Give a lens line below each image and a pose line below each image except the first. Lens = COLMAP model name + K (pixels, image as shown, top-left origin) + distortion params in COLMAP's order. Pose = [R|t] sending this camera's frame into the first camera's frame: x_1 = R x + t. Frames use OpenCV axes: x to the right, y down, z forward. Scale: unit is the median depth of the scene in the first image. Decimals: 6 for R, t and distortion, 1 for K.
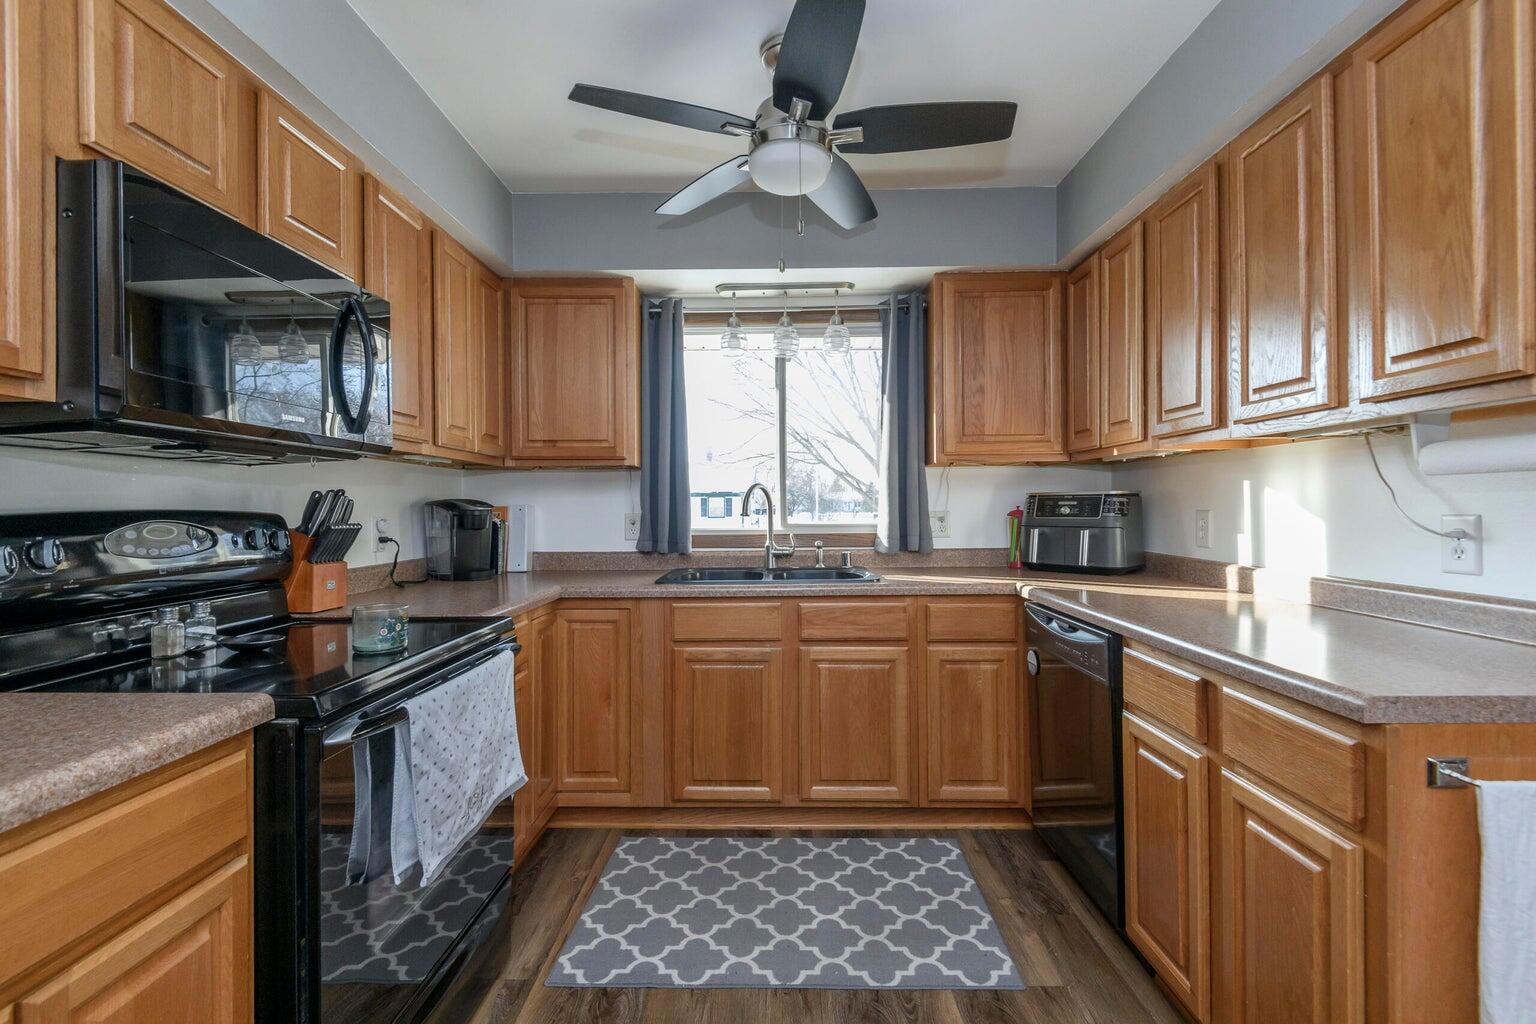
lens RADIAL K [[695.6, 0, 765.6], [0, 695.6, 509.8], [0, 0, 1]] dist [0.024312, -0.015726]
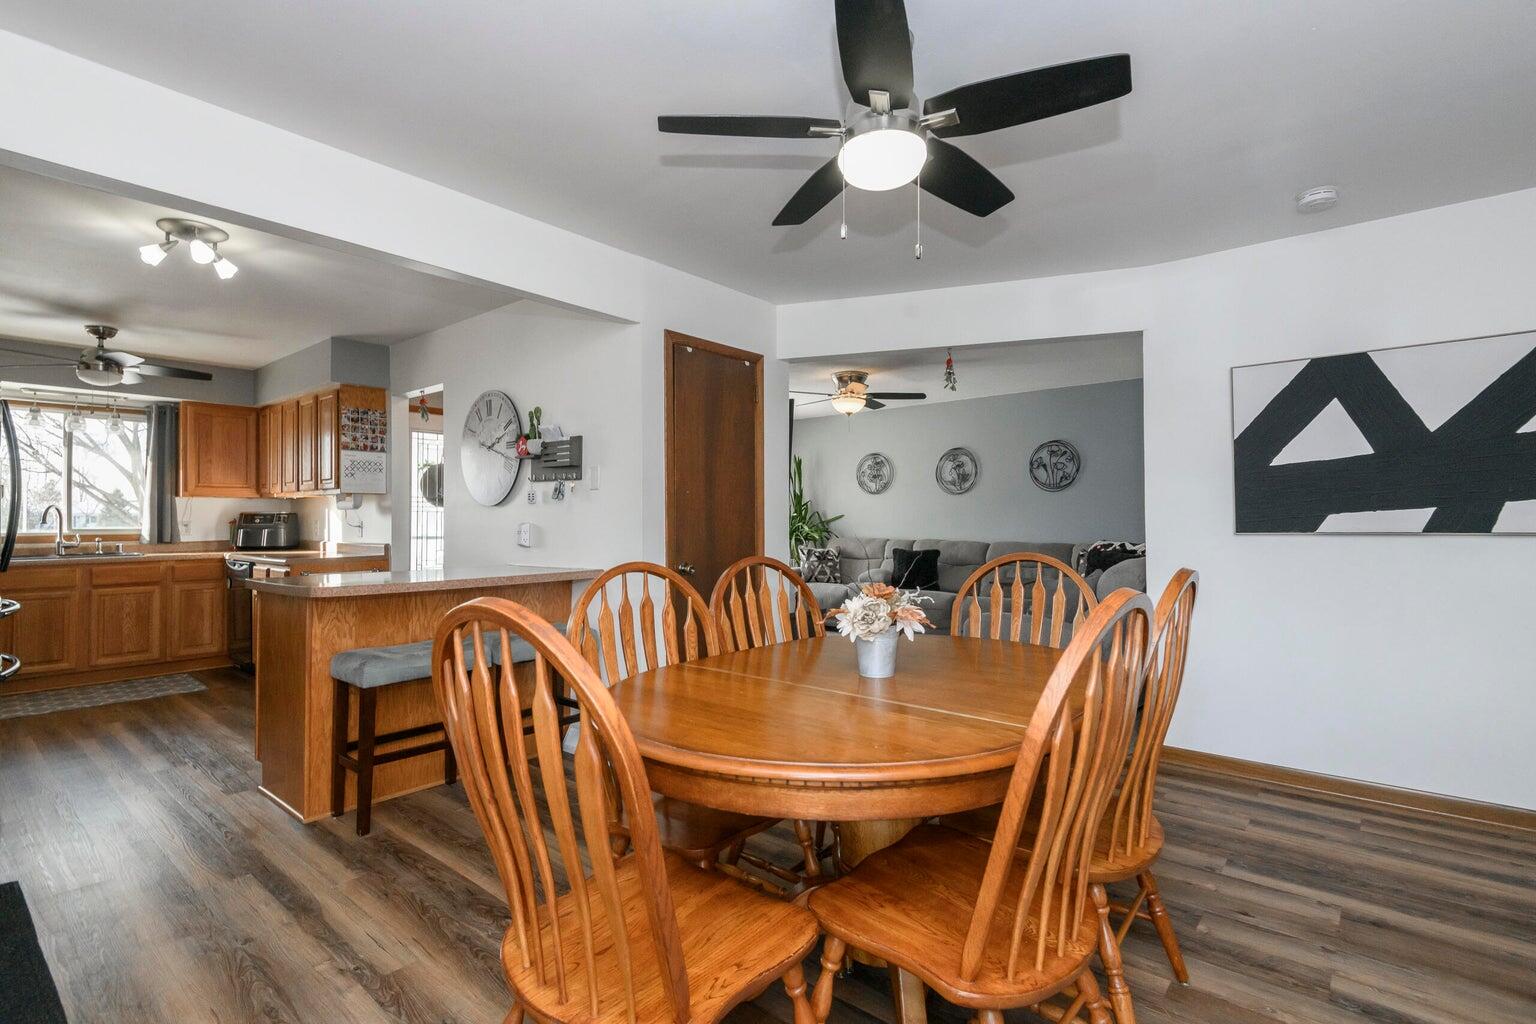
lens RADIAL K [[715.1, 0, 758.0], [0, 715.1, 508.3], [0, 0, 1]] dist [0.012311, -0.000203]
pose [[0.638347, 0.012354, 0.769650, -0.319841], [0.002643, 0.999830, -0.018241, 0.007432], [-0.769744, 0.013678, 0.638206, -1.757157]]
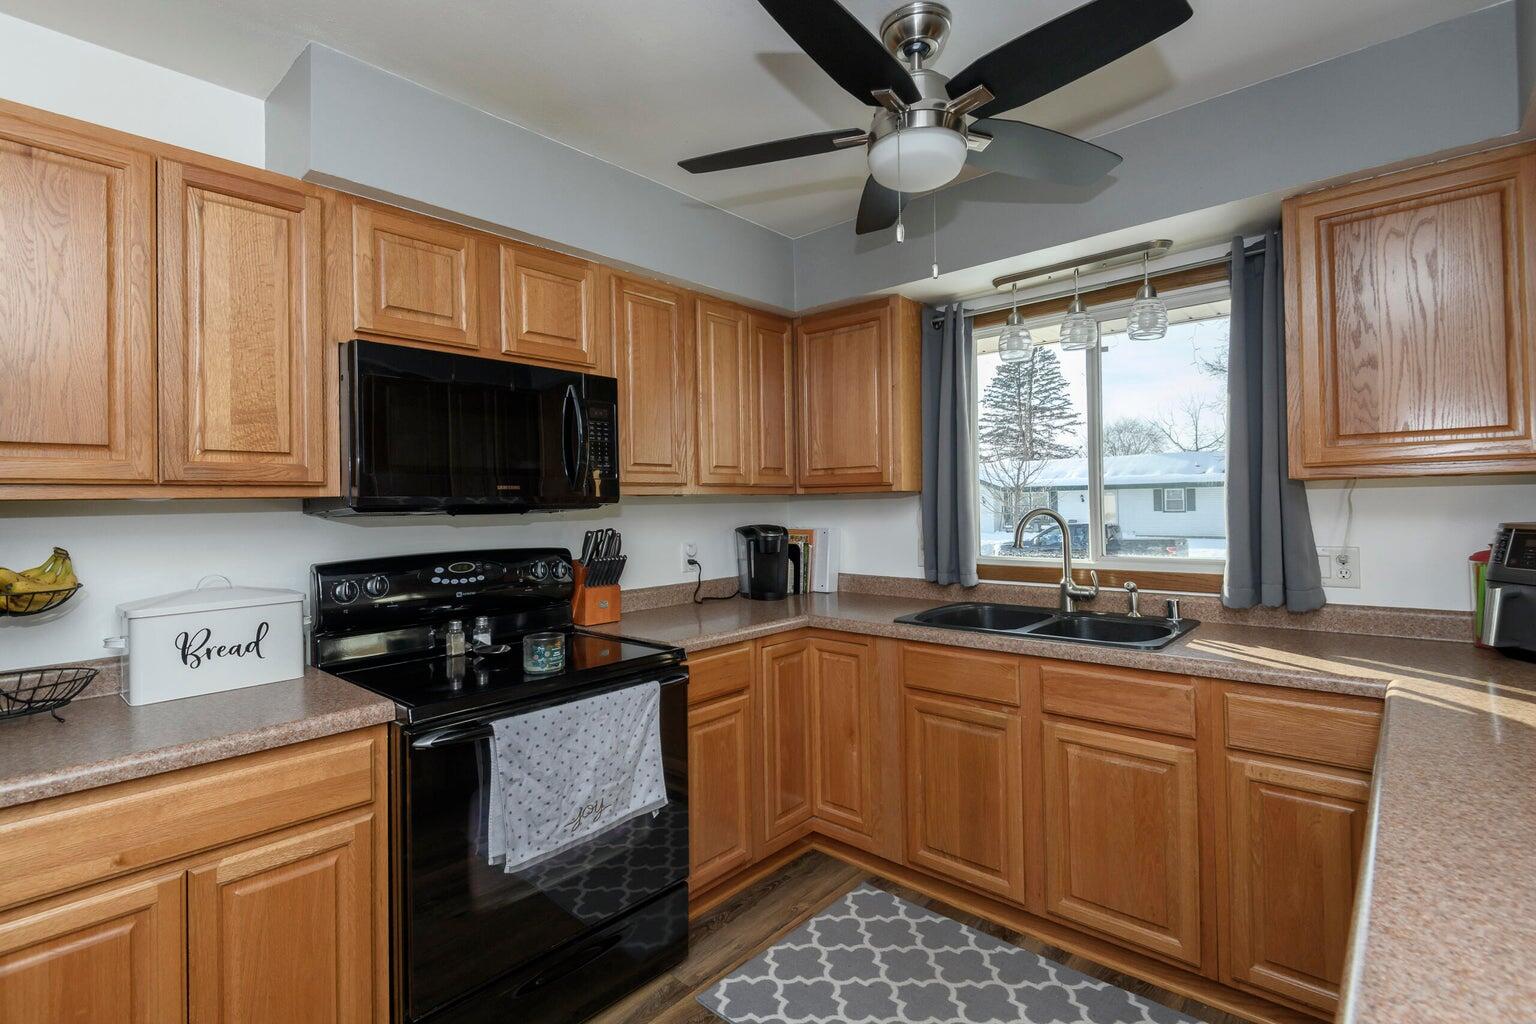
lens RADIAL K [[713.4, 0, 771.0], [0, 713.4, 500.4], [0, 0, 1]] dist [0.041281, -0.036152]
pose [[0.762724, -0.011079, -0.646630, 0.339294], [0.009952, 0.999936, -0.005393, -0.053145], [0.646648, -0.002322, 0.762785, 0.160102]]
